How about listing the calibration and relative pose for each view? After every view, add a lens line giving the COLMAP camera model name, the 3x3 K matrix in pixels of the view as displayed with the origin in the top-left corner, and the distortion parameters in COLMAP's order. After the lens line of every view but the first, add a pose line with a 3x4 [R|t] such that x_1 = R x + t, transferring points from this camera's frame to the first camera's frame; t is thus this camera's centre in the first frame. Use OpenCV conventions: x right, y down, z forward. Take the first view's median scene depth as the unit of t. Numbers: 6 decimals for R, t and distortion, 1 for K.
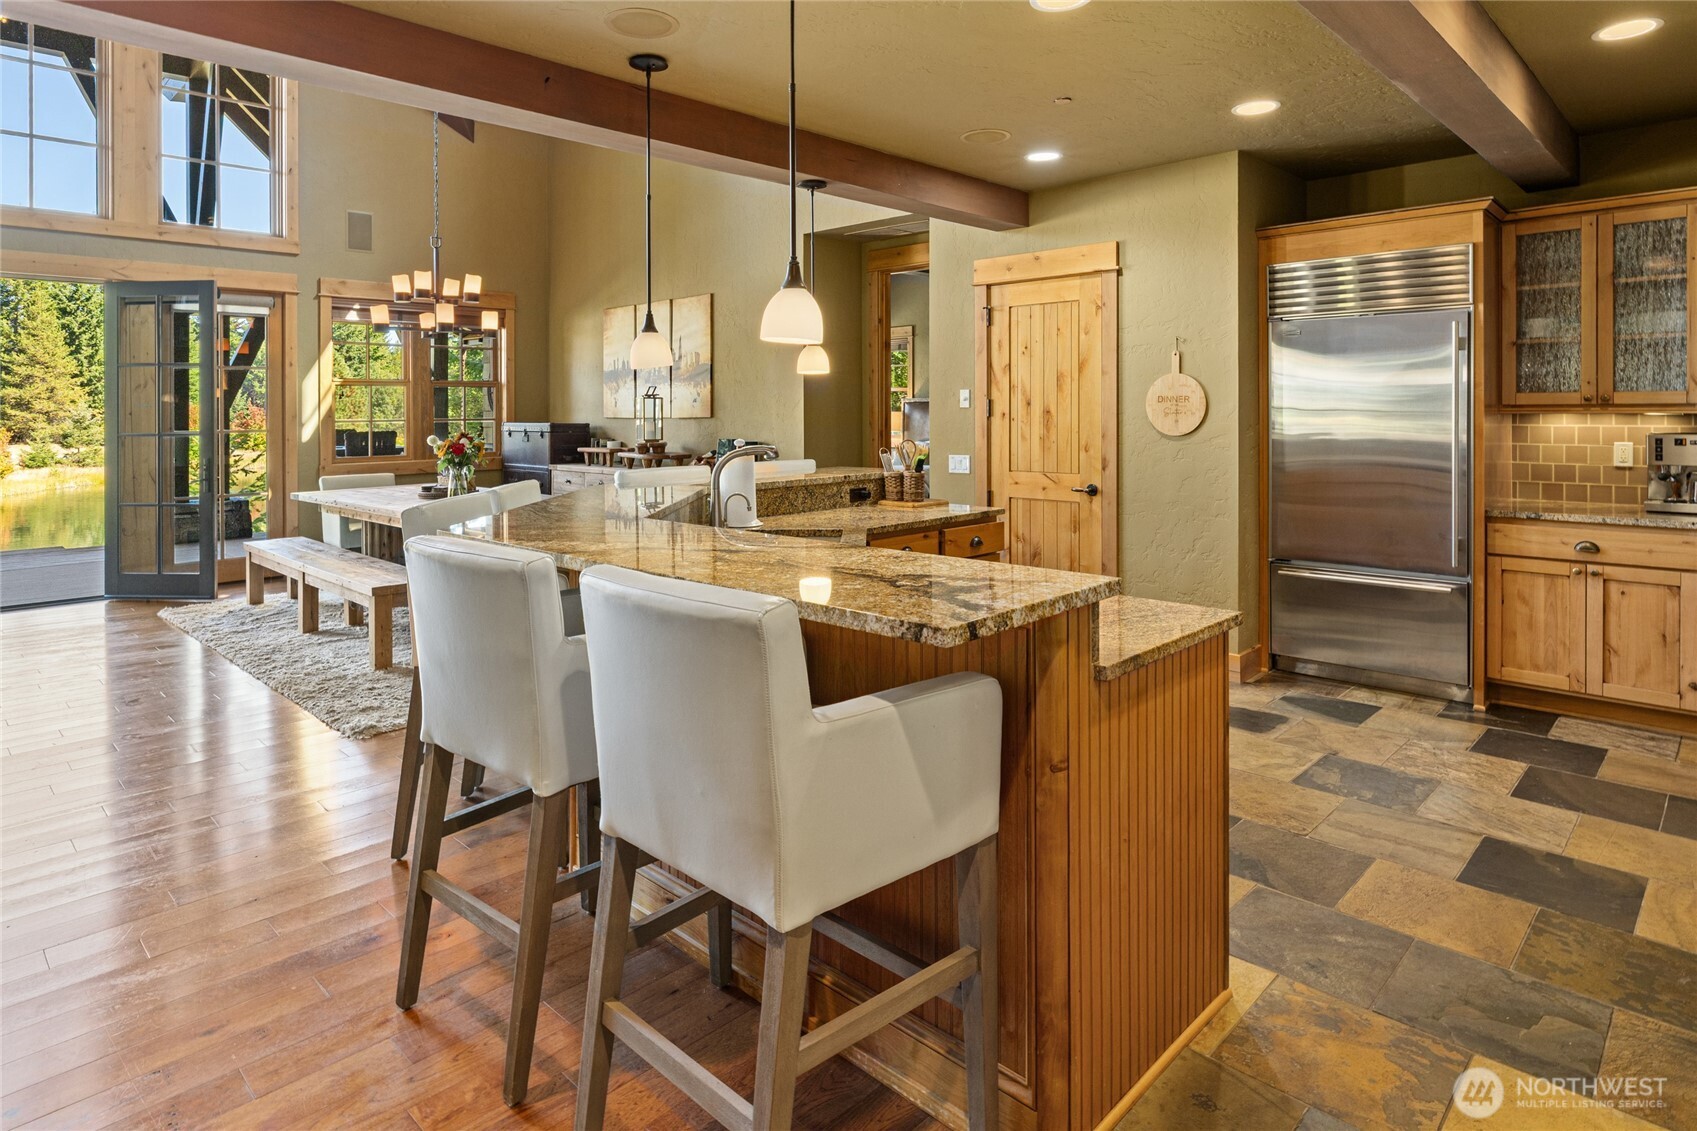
lens RADIAL K [[941.8, 0, 862.9], [0, 941.8, 410.1], [0, 0, 1]] dist [-0.005234, -0.000513]
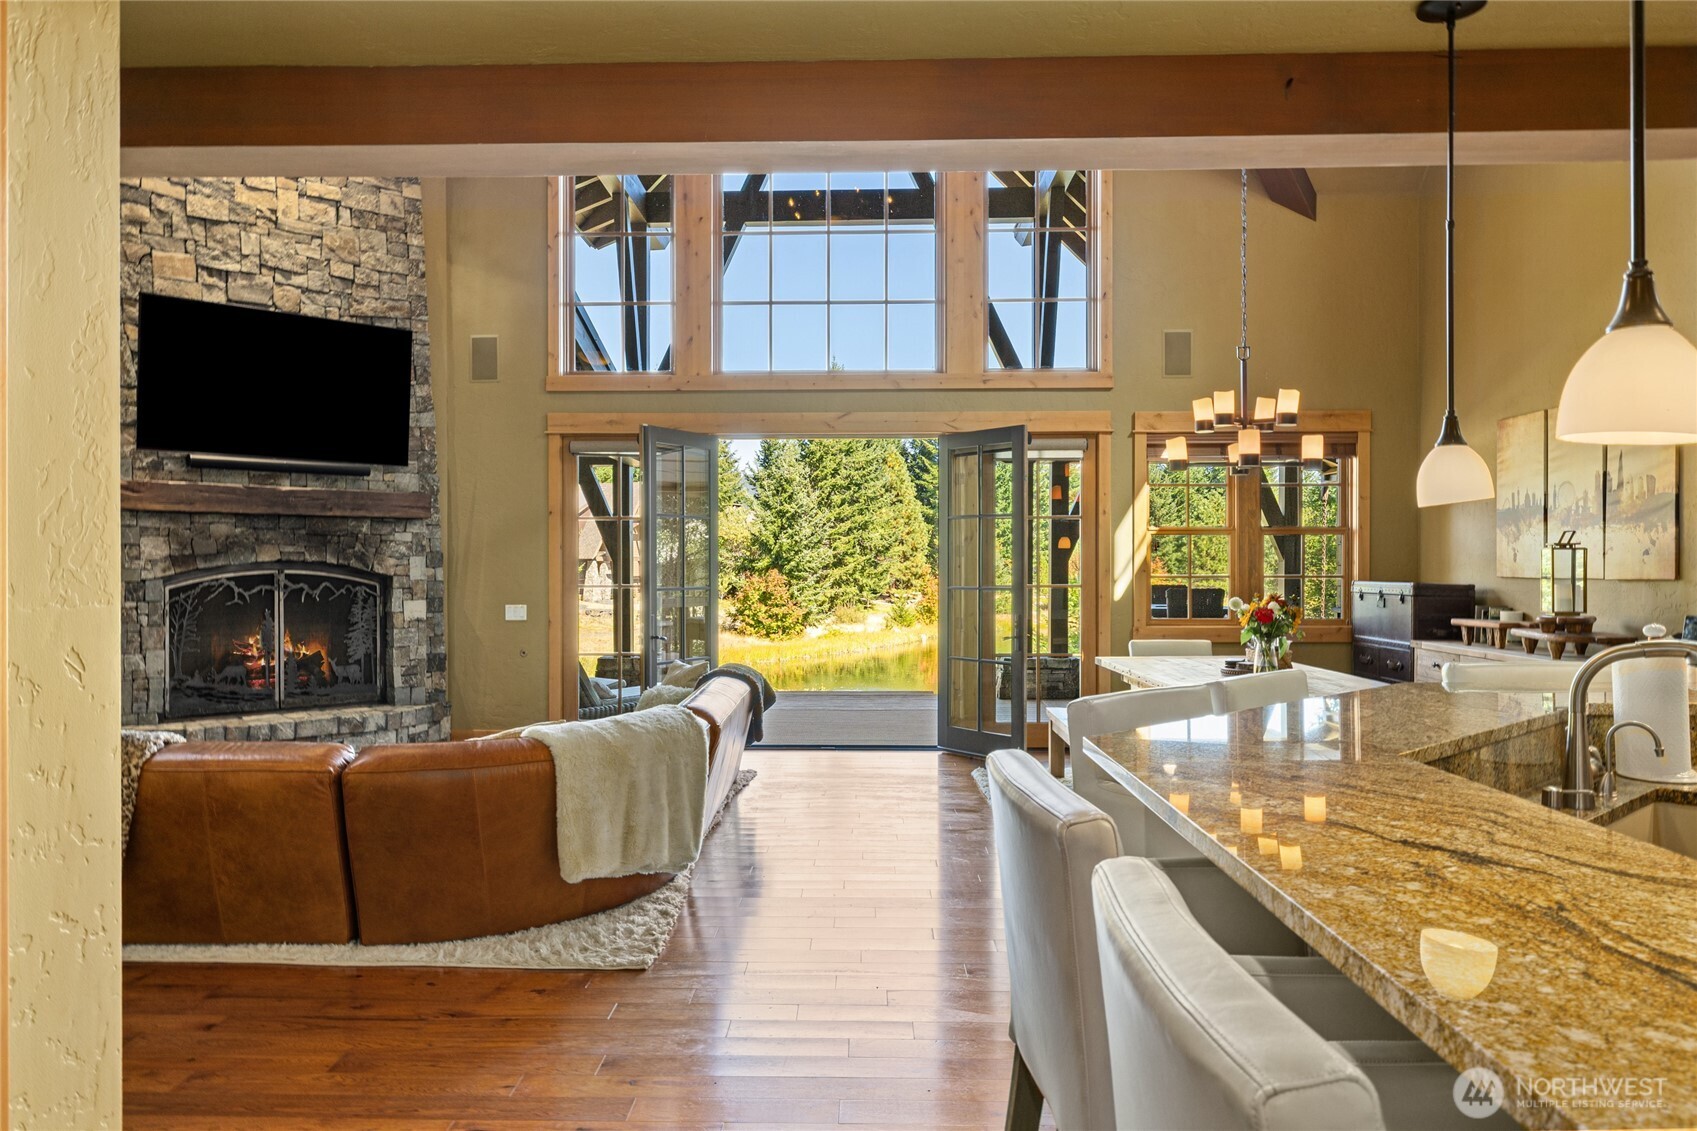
lens RADIAL K [[1132.8, 0, 834.5], [0, 1132.8, 568.9], [0, 0, 1]] dist [0.001562, -0.003444]
pose [[0.666195, 0.009962, -0.745711, 0.024508], [-0.004882, 0.999948, 0.008997, -0.003363], [0.745762, -0.002353, 0.666209, 0.093908]]
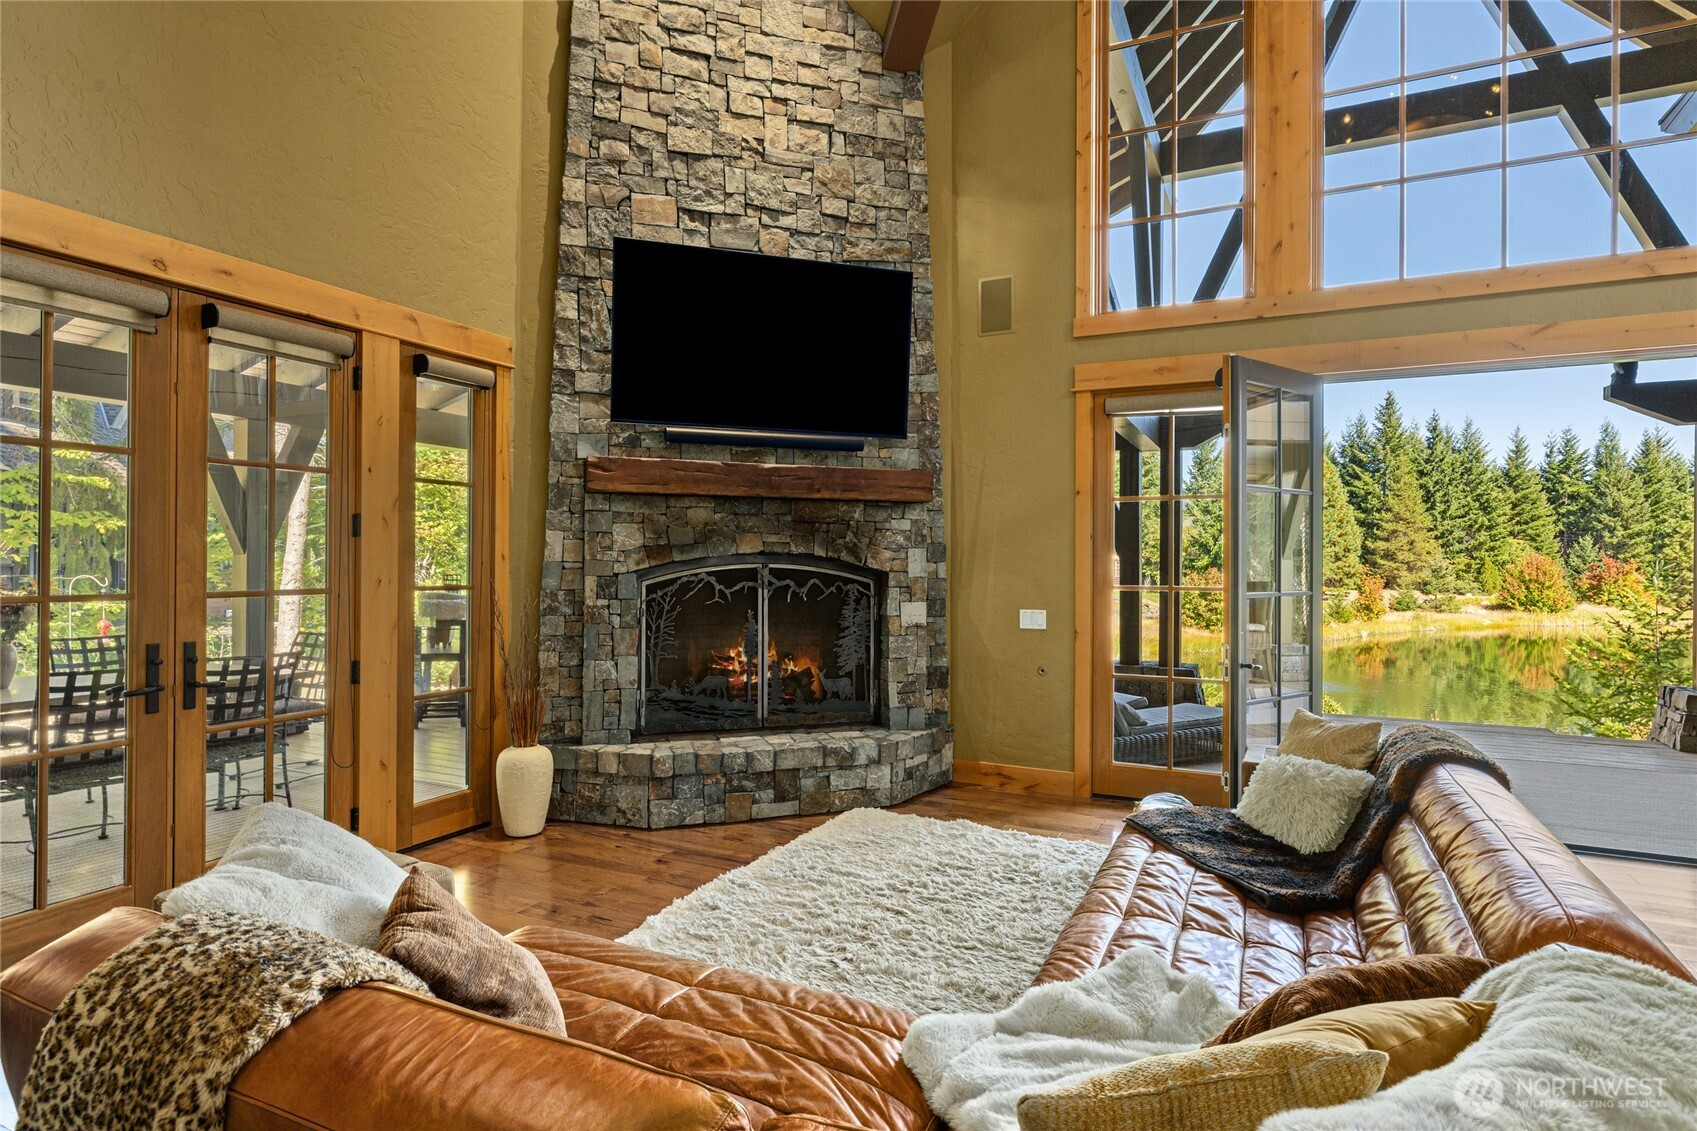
lens RADIAL K [[902.1, 0, 853.1], [0, 902.1, 554.1], [0, 0, 1]] dist [-0.000497, -0.002413]
pose [[0.305464, 0.000640, -0.952204, -0.391124], [-0.008281, 0.999964, -0.001985, 0.002814], [0.952168, 0.008492, 0.305458, 0.254759]]
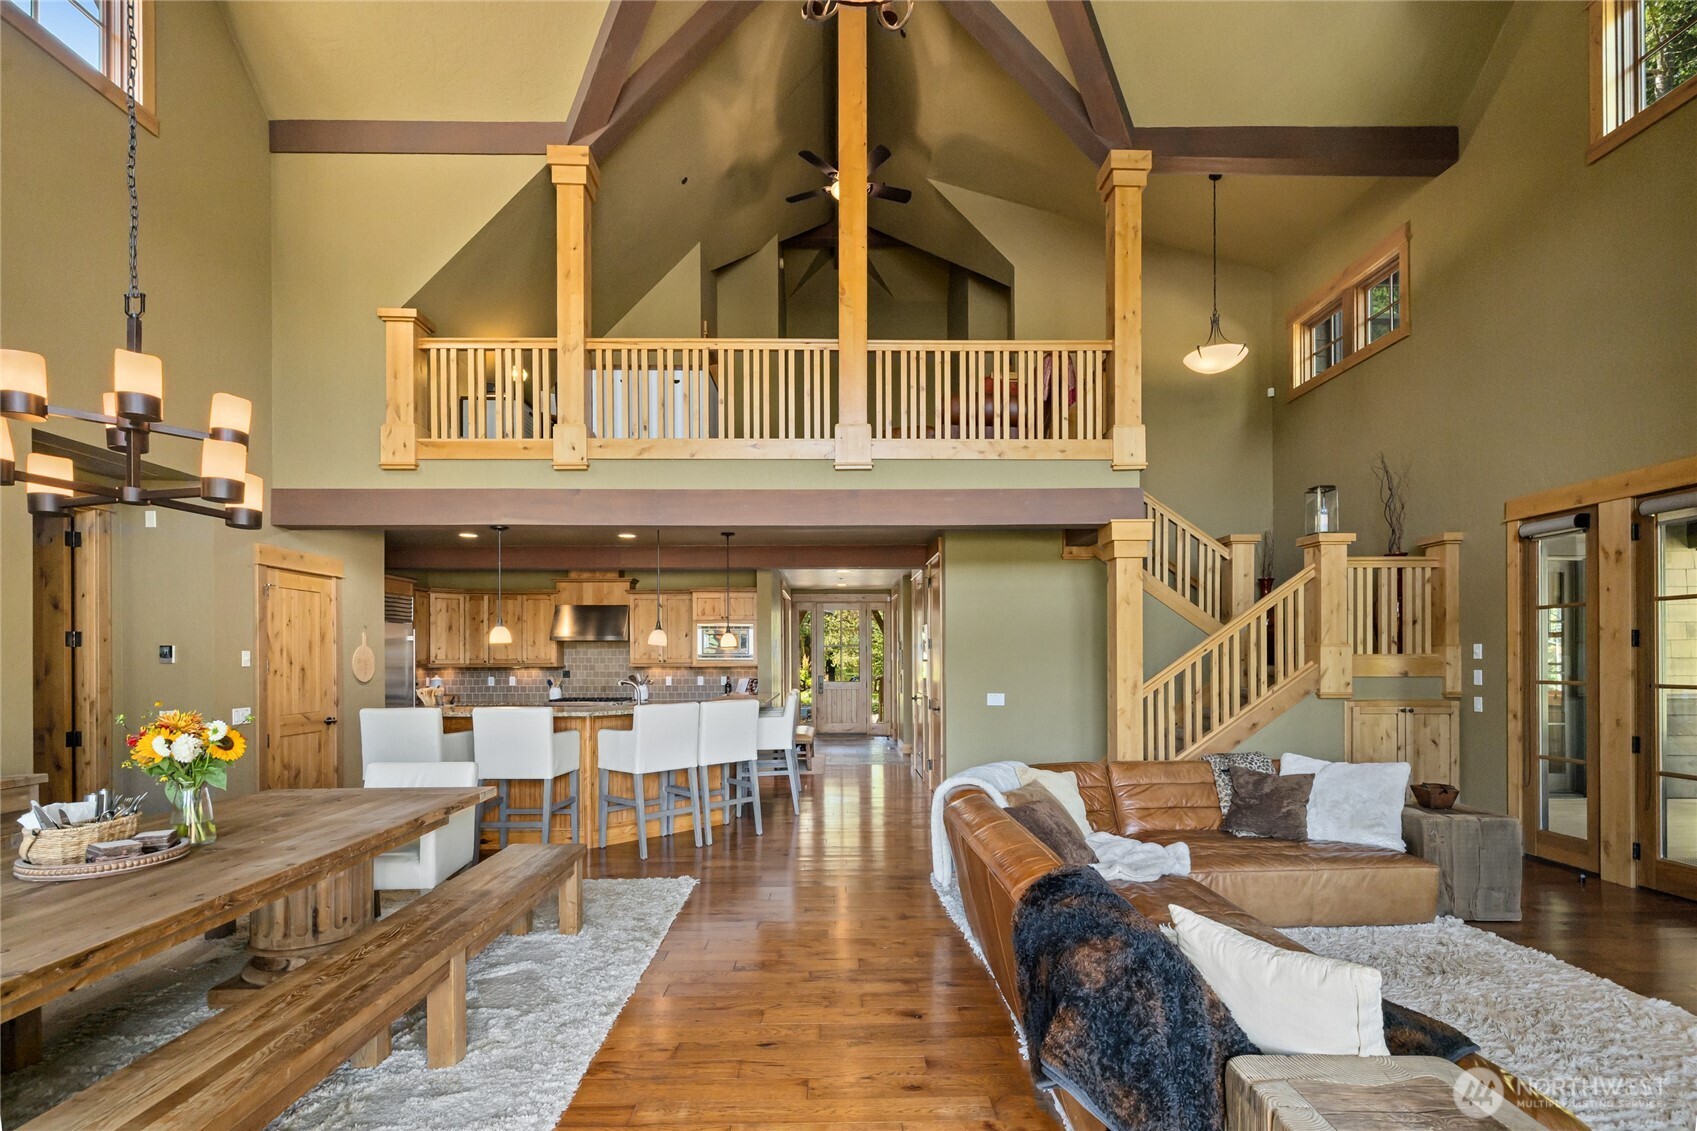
lens RADIAL K [[750.7, 0, 873.3], [0, 750.7, 649.0], [0, 0, 1]] dist [0.001924, 0.001535]
pose [[-0.722153, 0.018750, 0.691480, -0.836349], [0.010273, 0.999813, -0.016381, -0.000662], [-0.691657, -0.004726, -0.722210, 0.874394]]
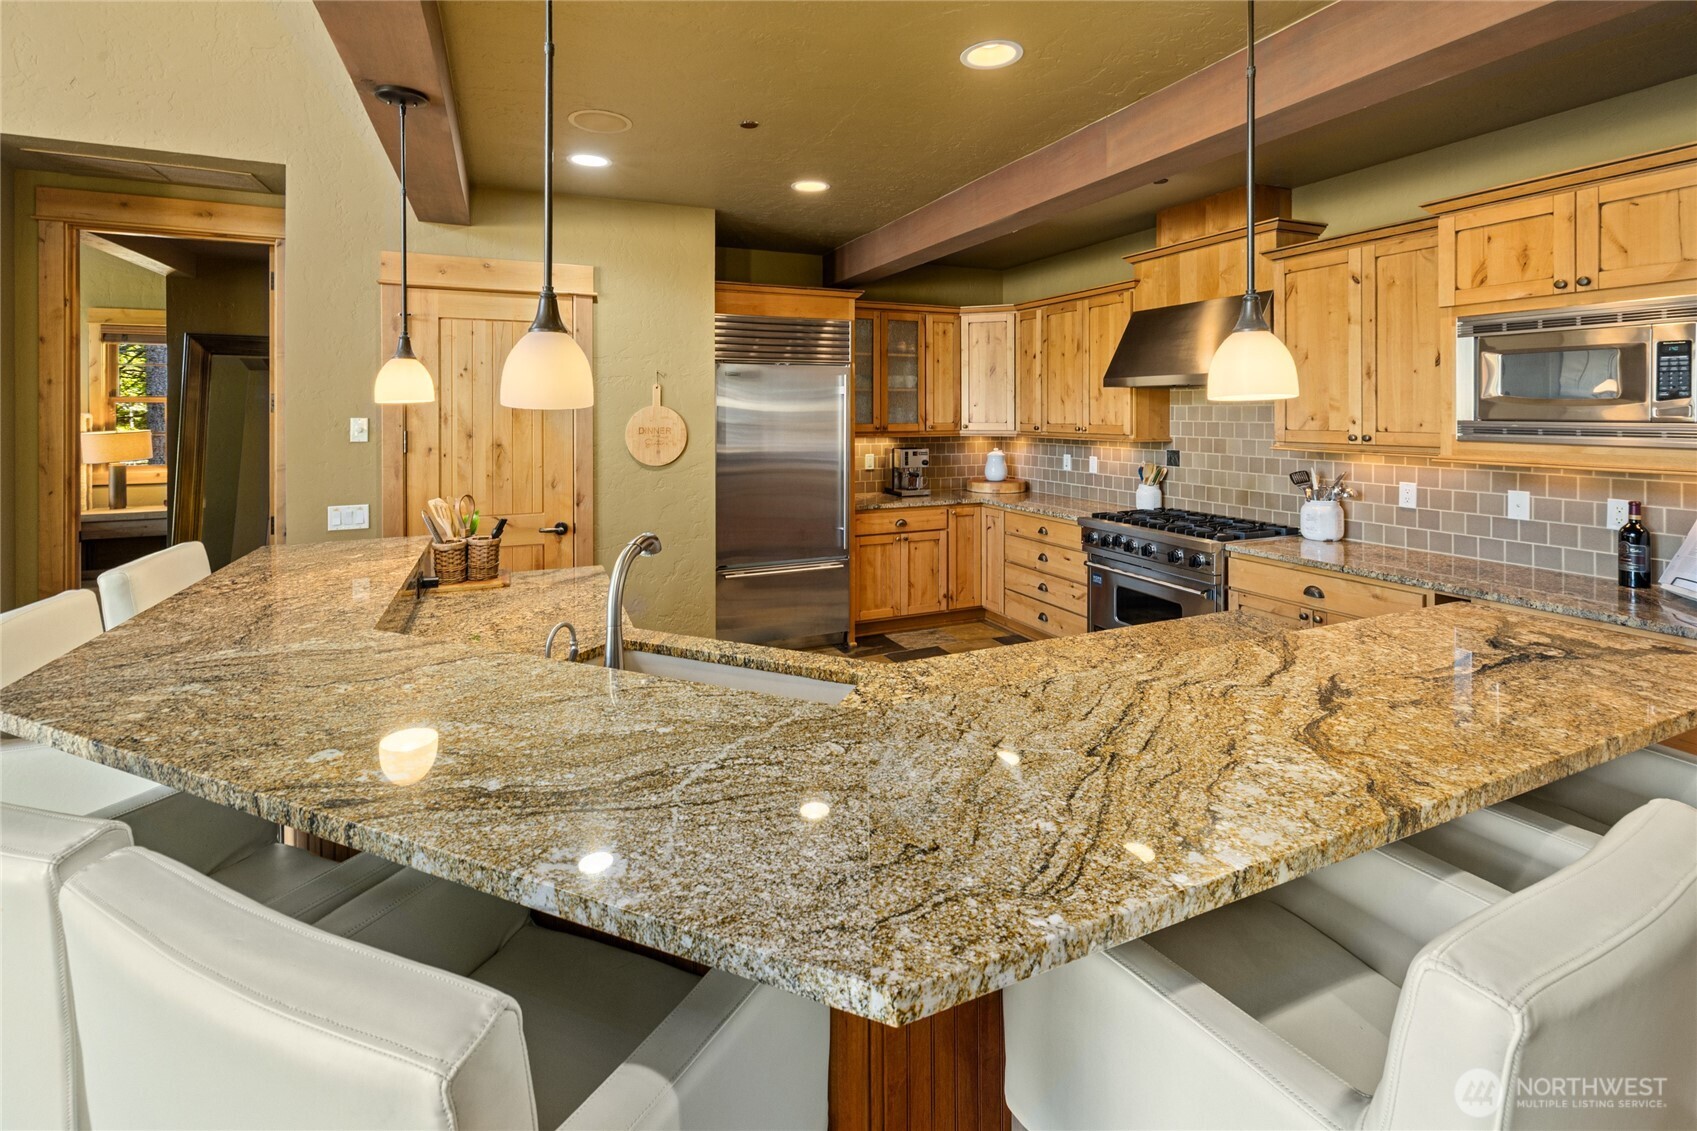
lens RADIAL K [[750.7, 0, 830.2], [0, 750.7, 411.4], [0, 0, 1]] dist [0.001924, 0.001535]
pose [[0.396994, 0.005089, 0.917807, -0.228818], [0.001097, 0.999981, -0.006020, -0.017917], [-0.917820, 0.003397, 0.396981, 0.319447]]
